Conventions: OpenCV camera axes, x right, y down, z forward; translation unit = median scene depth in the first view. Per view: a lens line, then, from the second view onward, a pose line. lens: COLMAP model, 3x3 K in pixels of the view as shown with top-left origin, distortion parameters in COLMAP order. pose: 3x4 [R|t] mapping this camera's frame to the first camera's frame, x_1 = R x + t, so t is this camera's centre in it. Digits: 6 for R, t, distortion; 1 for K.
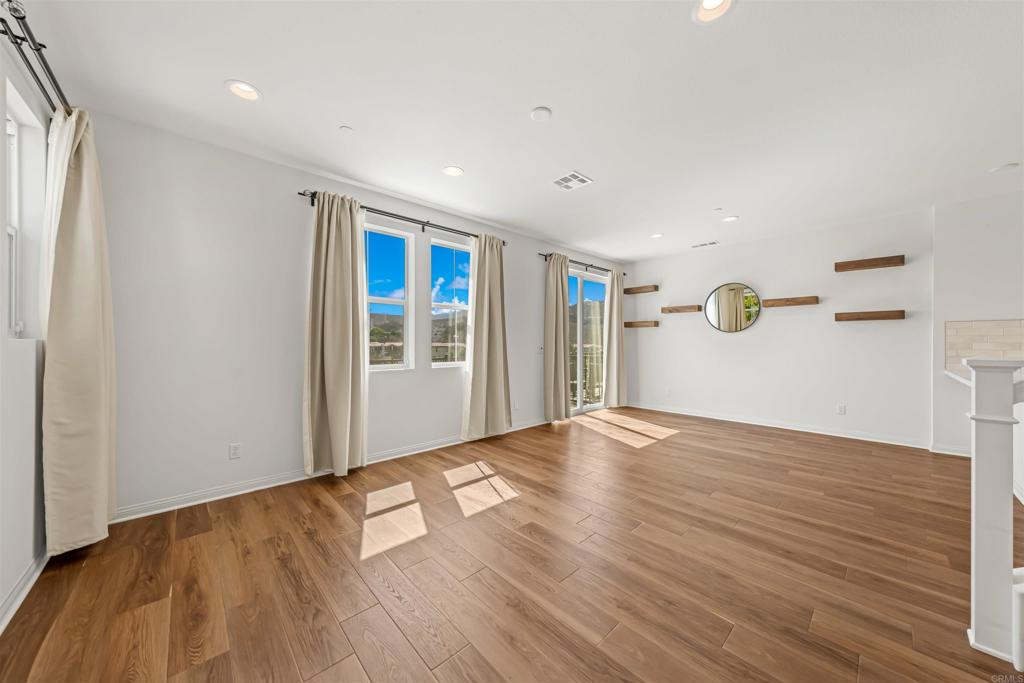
lens RADIAL K [[349.7, 0, 512.0], [0, 349.7, 341.5], [0, 0, 1]] dist [-0.013730, 0.000043]
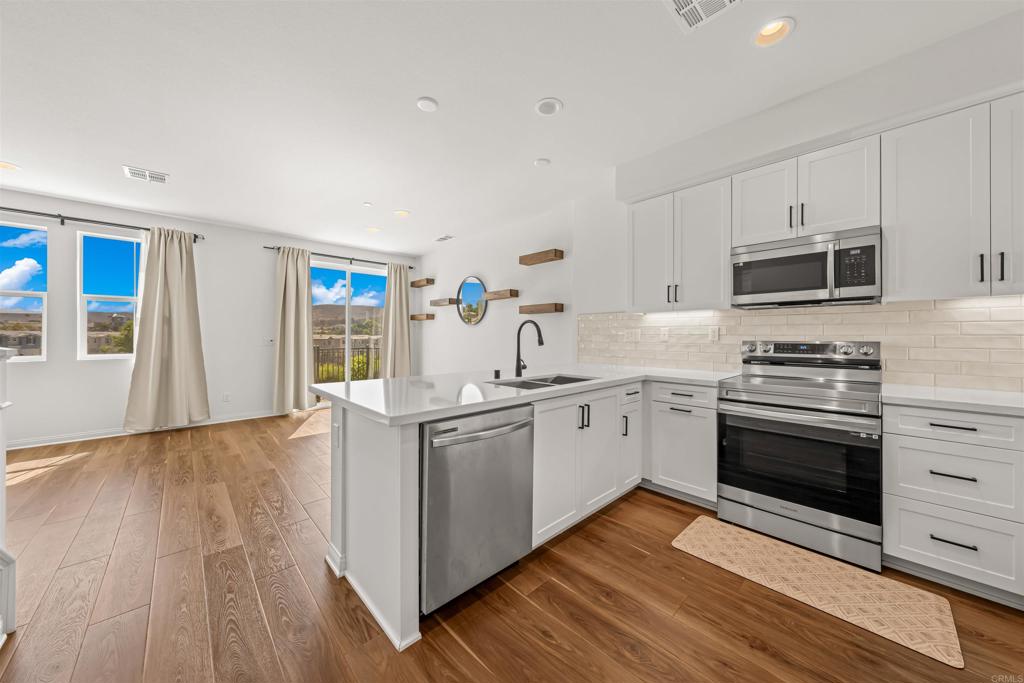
lens RADIAL K [[354.1, 0, 513.9], [0, 354.1, 334.8], [0, 0, 1]] dist [-0.001409, -0.000227]
pose [[0.999833, 0.000551, 0.018287, 0.996665], [-0.000531, 0.999999, -0.001111, 0.003477], [-0.018288, 0.001101, 0.999832, -0.040820]]
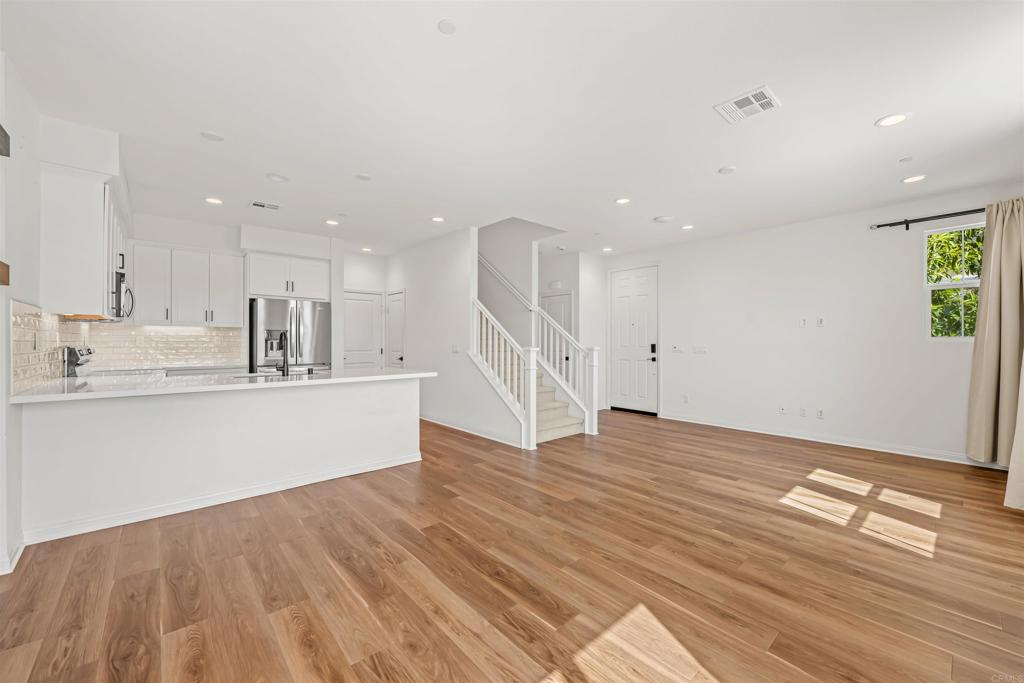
lens RADIAL K [[406.5, 0, 512.0], [0, 406.5, 341.5], [0, 0, 1]] dist [-0.000712, -0.000206]
pose [[-0.999698, -0.000294, 0.024578, 0.495986], [-0.000294, 1.000000, -0.000008, 0.002405], [-0.024578, -0.000015, -0.999698, 1.475564]]
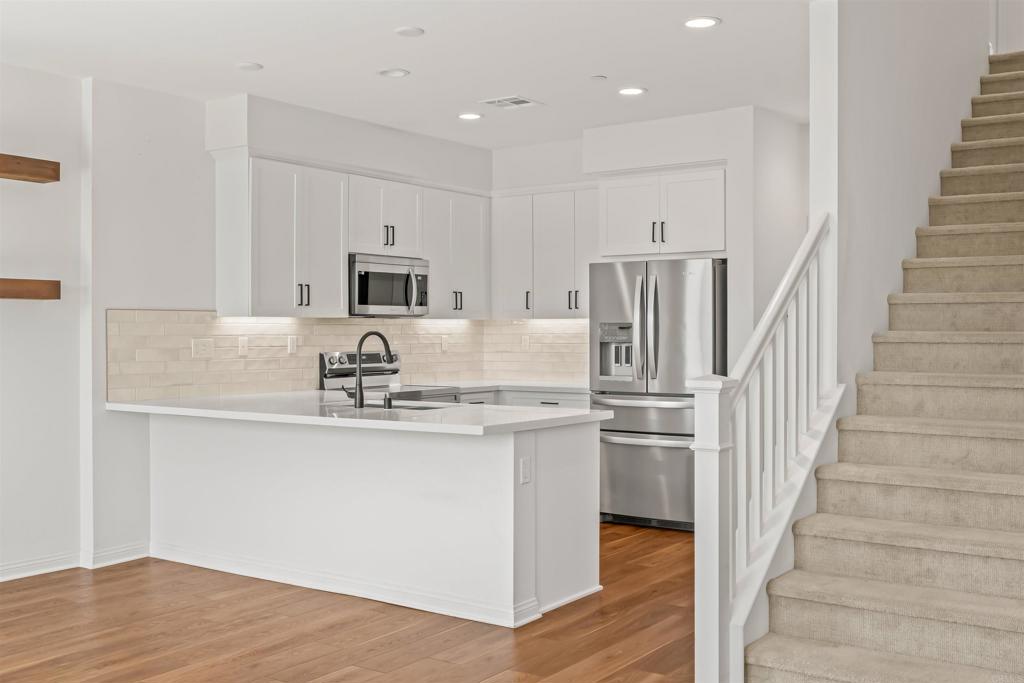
lens RADIAL K [[1060.8, 0, 512.0], [0, 1060.8, 341.5], [0, 0, 1]] dist [0.004184, 0.002353]
pose [[-0.219736, -0.009466, 0.975513, -0.397311], [0.000519, 0.999952, 0.009820, -0.022748], [-0.975559, 0.002664, -0.219721, 0.715252]]
